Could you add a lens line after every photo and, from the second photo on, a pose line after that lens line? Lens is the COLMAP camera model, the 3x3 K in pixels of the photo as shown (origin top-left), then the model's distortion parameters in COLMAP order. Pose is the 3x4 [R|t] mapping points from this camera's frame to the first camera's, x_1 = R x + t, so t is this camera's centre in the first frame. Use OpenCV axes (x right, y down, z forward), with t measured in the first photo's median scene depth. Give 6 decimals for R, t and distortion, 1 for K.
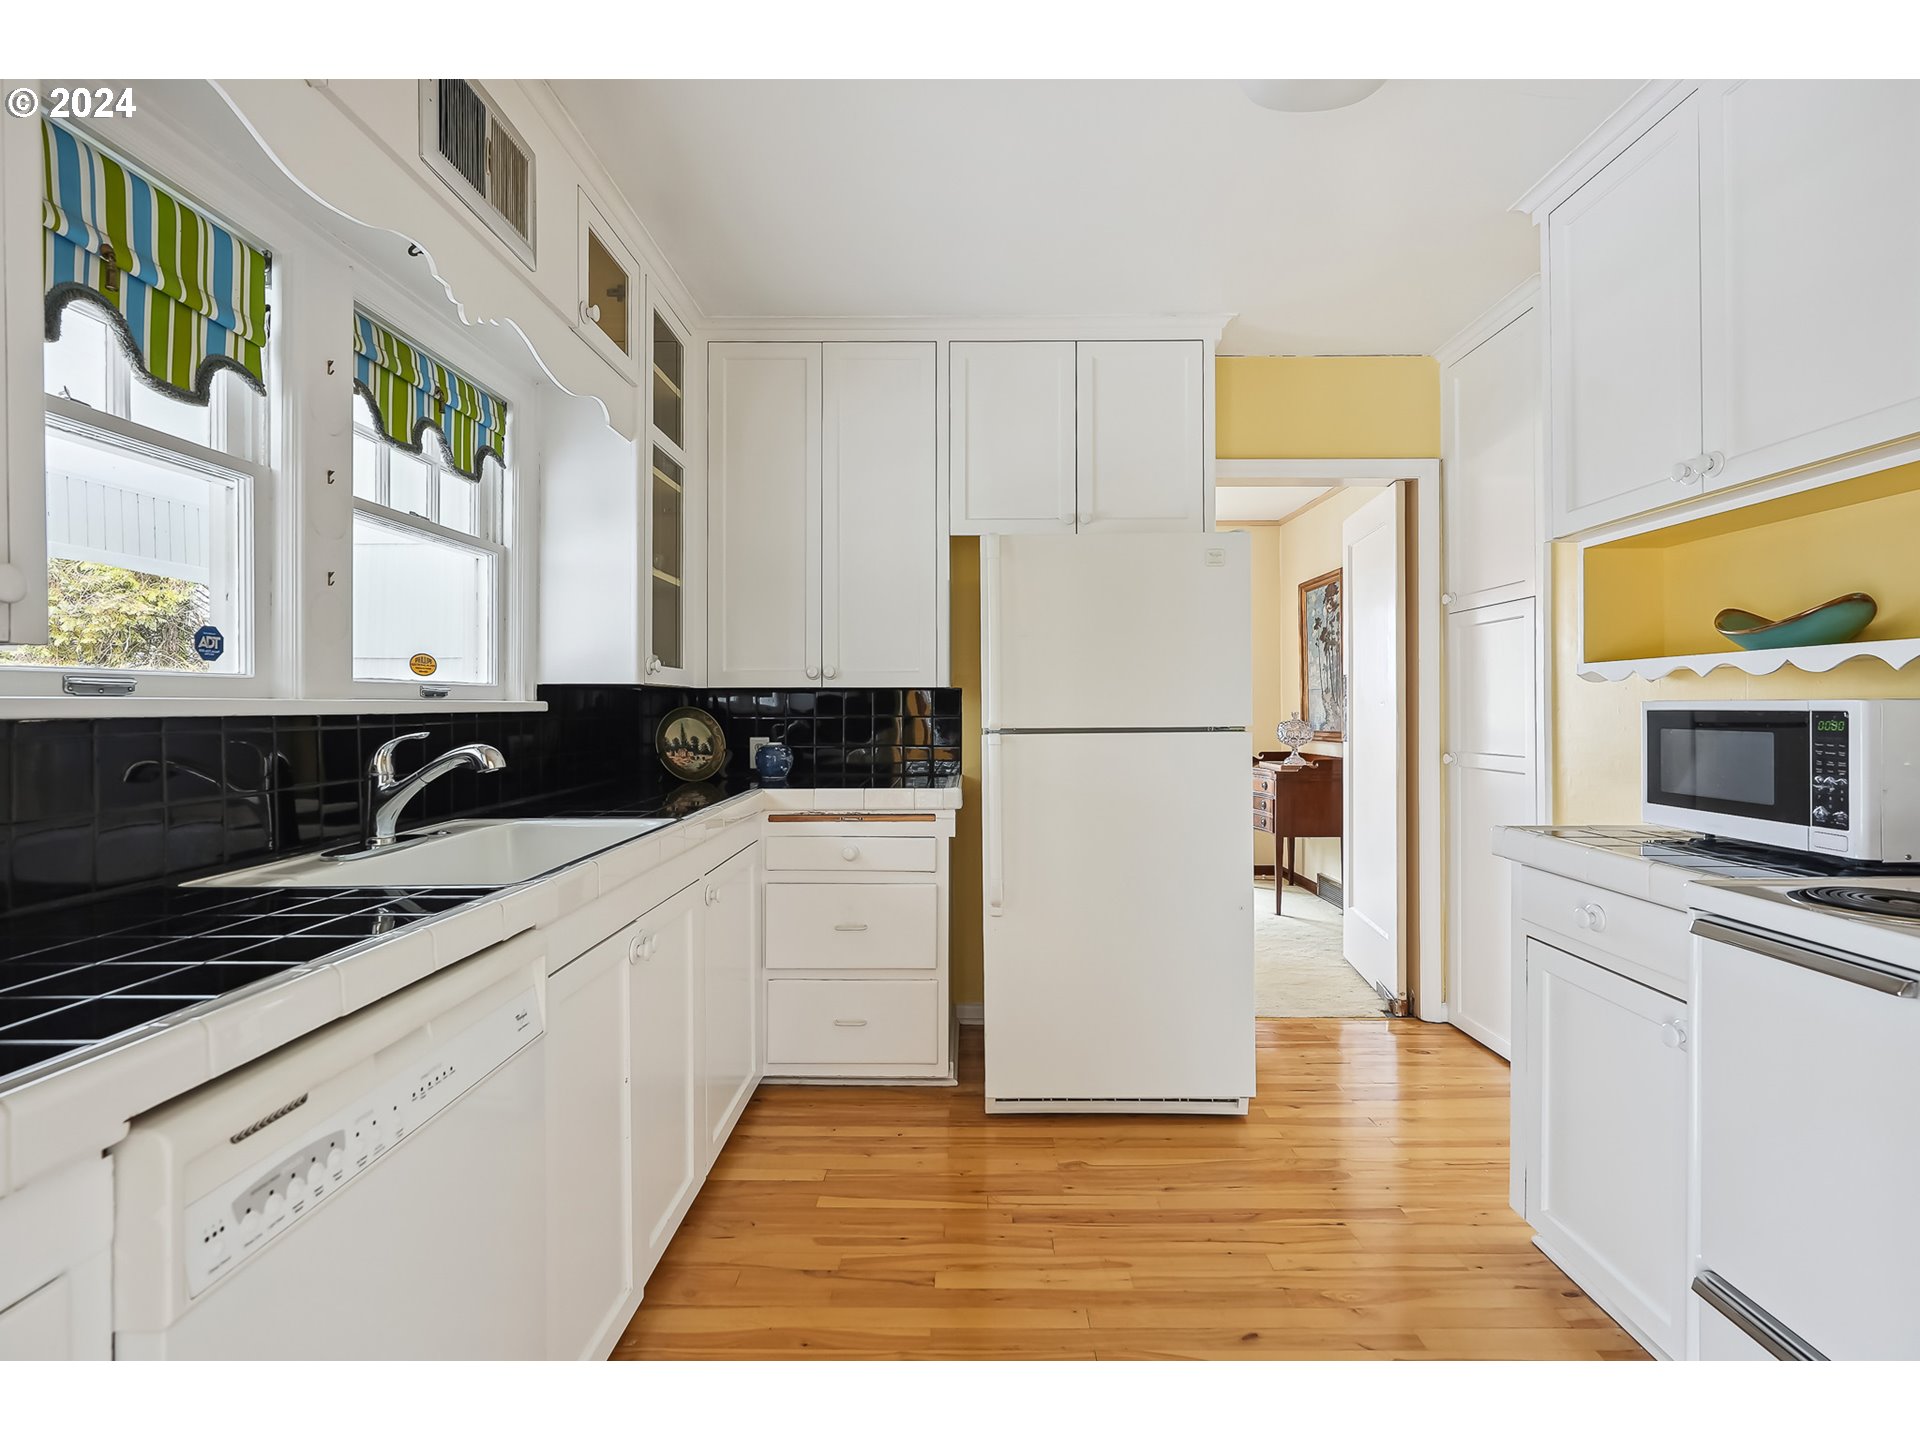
lens RADIAL K [[892.0, 0, 963.2], [0, 892.0, 711.7], [0, 0, 1]] dist [0.001482, 0.000070]
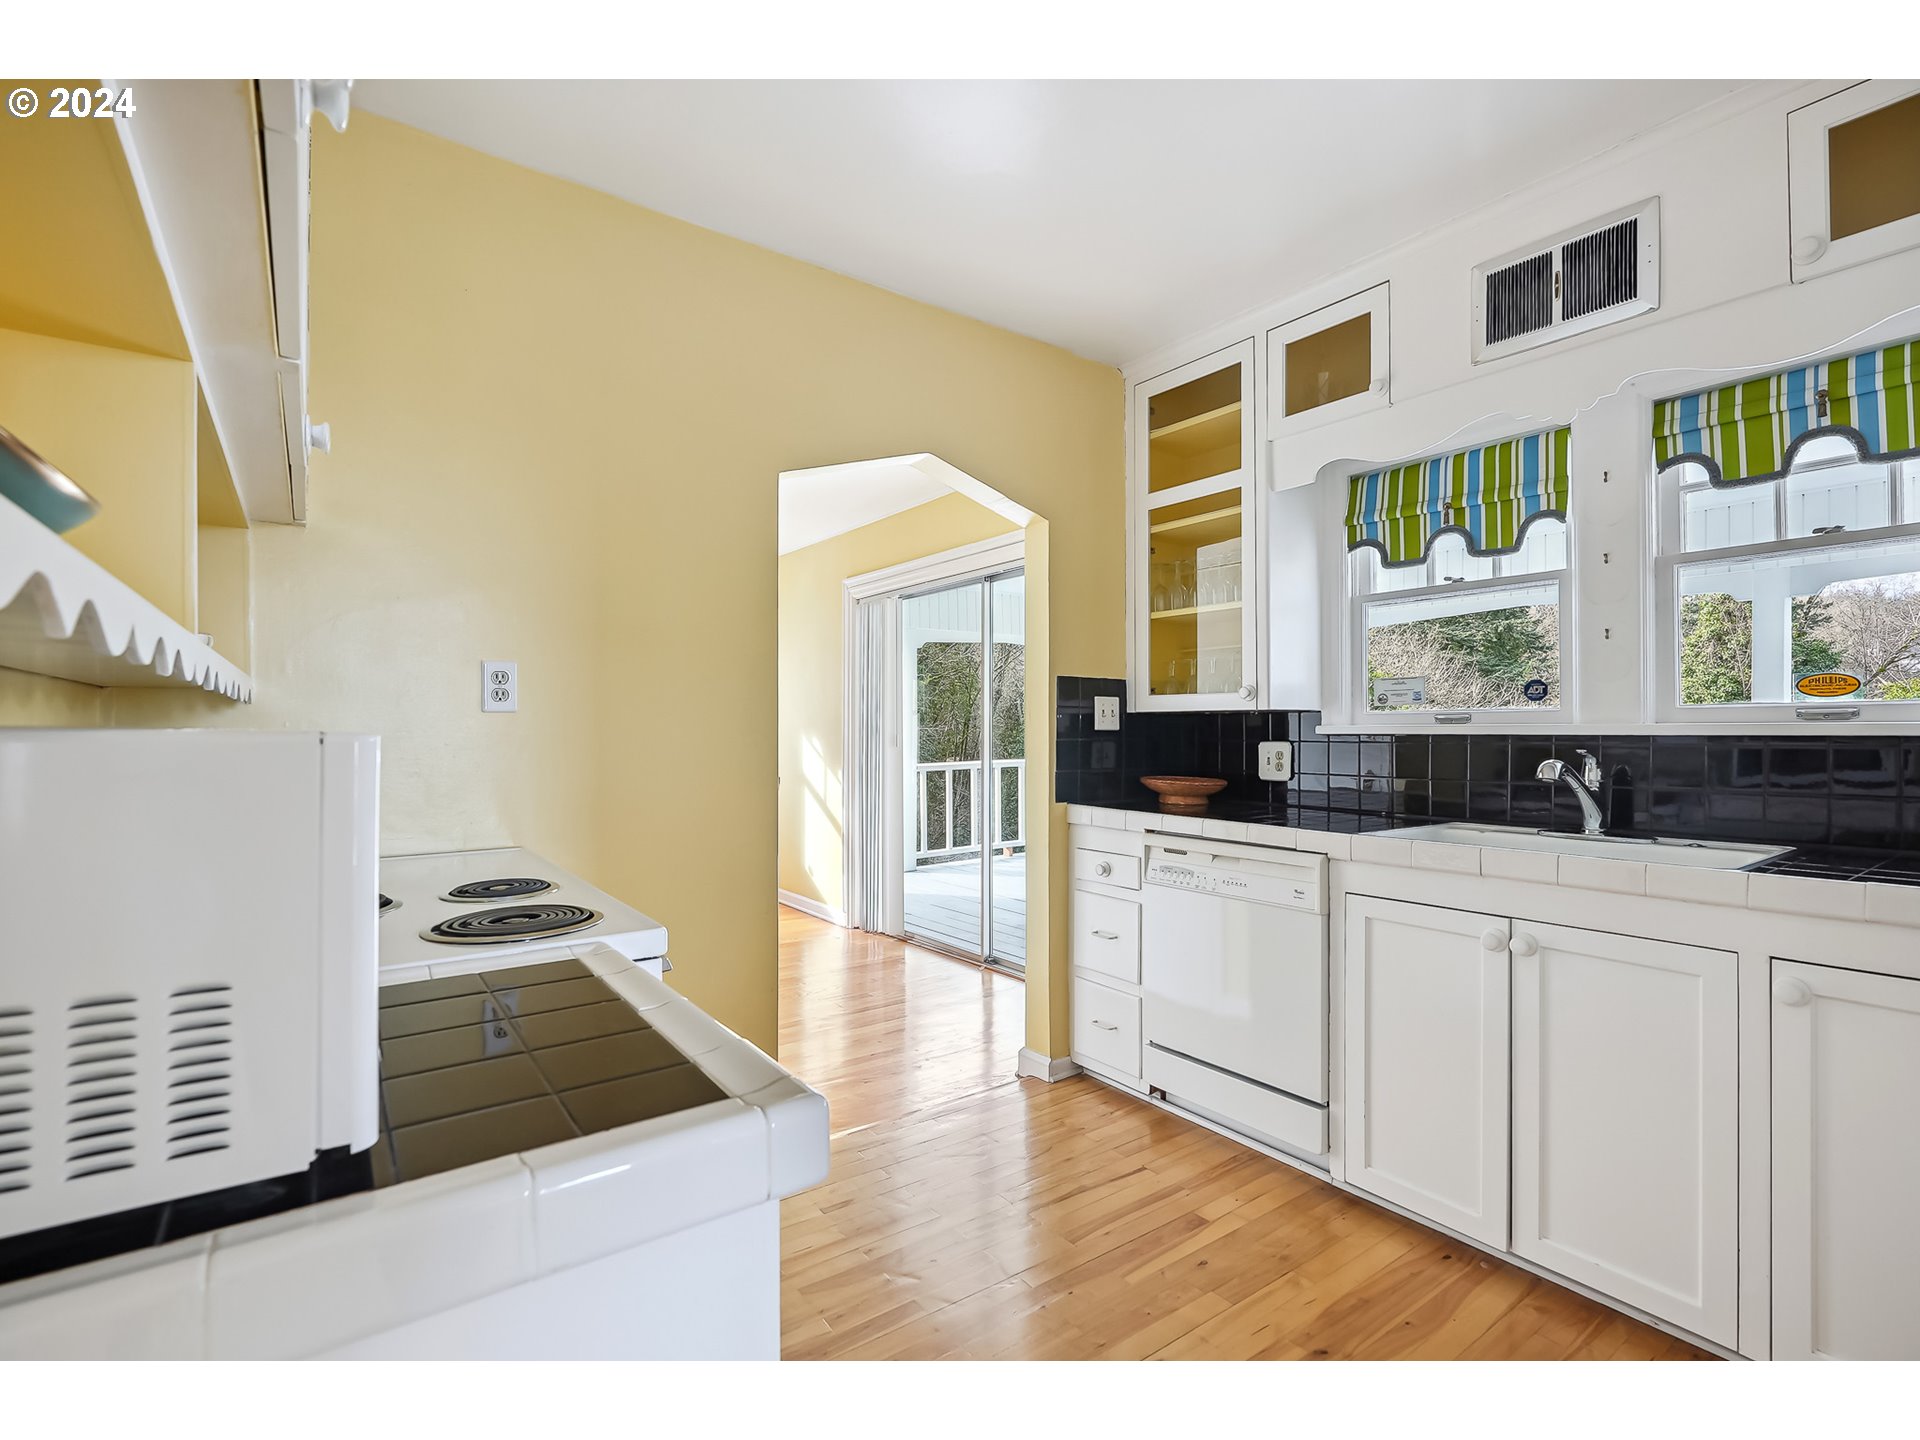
lens RADIAL K [[892.0, 0, 960.7], [0, 892.0, 722.1], [0, 0, 1]] dist [0.001482, 0.000070]
pose [[-0.804682, -0.006644, -0.593669, 0.968493], [-0.004810, 0.999978, -0.004672, -0.005562], [0.593686, -0.000904, -0.804696, 1.679642]]
